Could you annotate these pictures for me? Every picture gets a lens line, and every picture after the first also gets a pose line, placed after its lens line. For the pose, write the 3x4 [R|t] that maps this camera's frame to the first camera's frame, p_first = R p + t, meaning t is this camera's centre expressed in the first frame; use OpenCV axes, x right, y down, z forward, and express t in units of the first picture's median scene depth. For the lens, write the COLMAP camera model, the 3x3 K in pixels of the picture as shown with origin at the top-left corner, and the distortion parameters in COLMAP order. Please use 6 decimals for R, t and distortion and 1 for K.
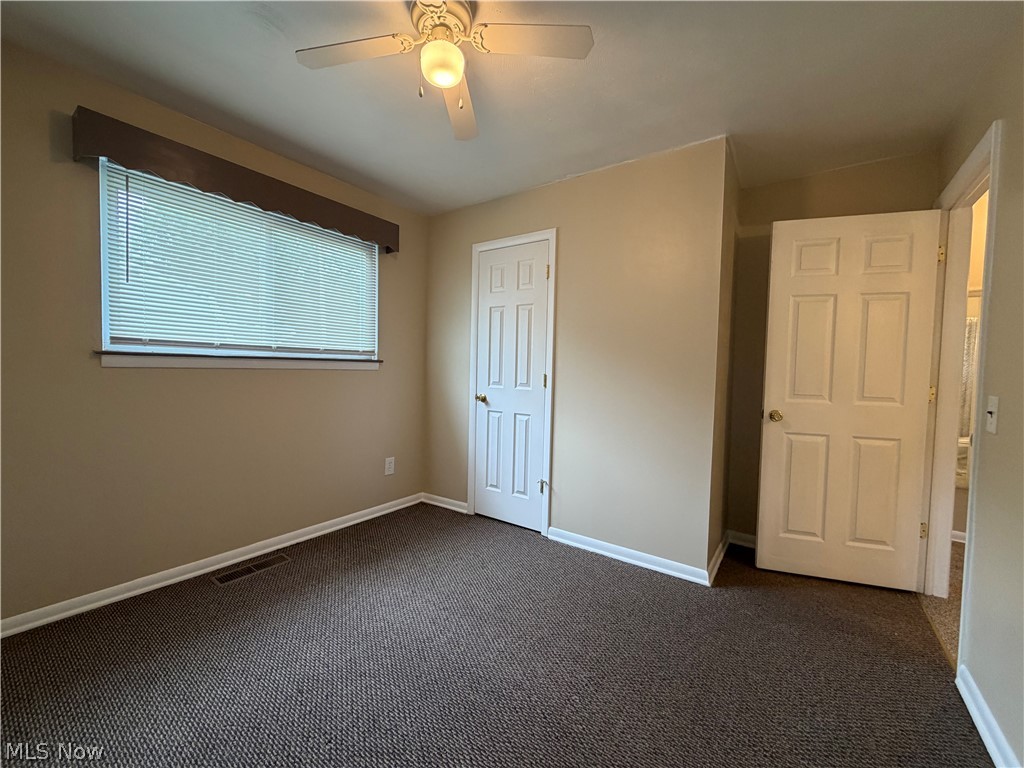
lens RADIAL K [[406.5, 0, 509.0], [0, 406.5, 382.8], [0, 0, 1]] dist [0.001605, -0.000770]
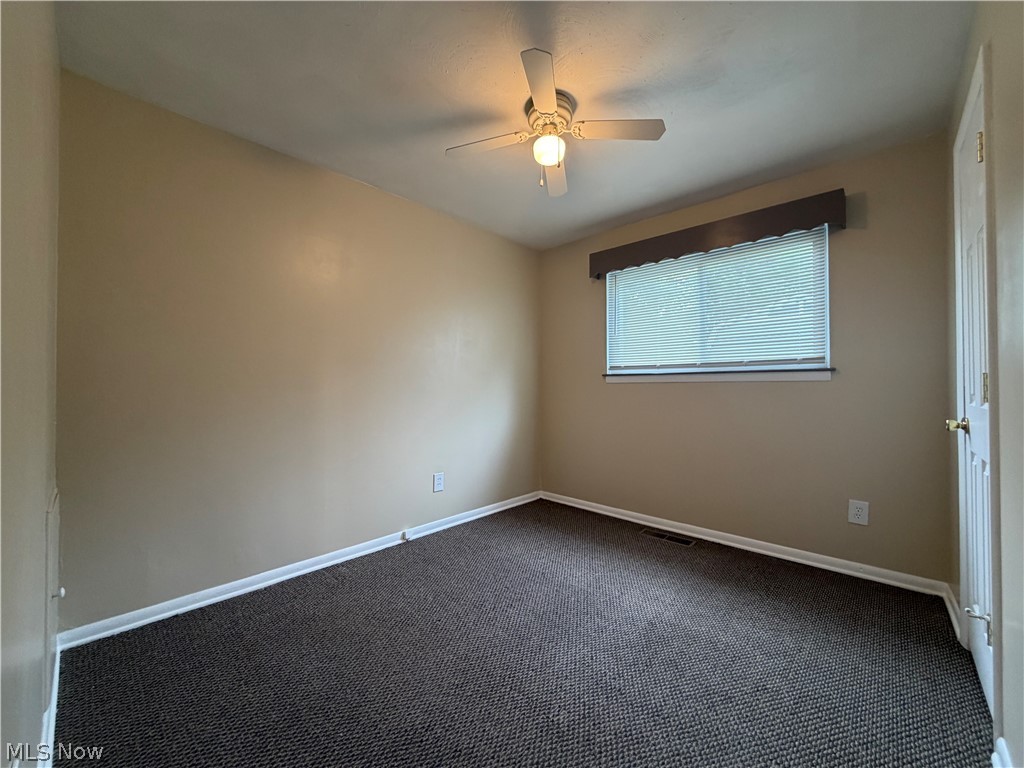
lens RADIAL K [[406.5, 0, 508.5], [0, 406.5, 385.2], [0, 0, 1]] dist [0.001605, -0.000770]
pose [[-0.129734, -0.024186, -0.991254, 0.709633], [-0.034344, 0.999212, -0.019885, 0.018408], [0.990954, 0.031464, -0.130462, 0.642293]]
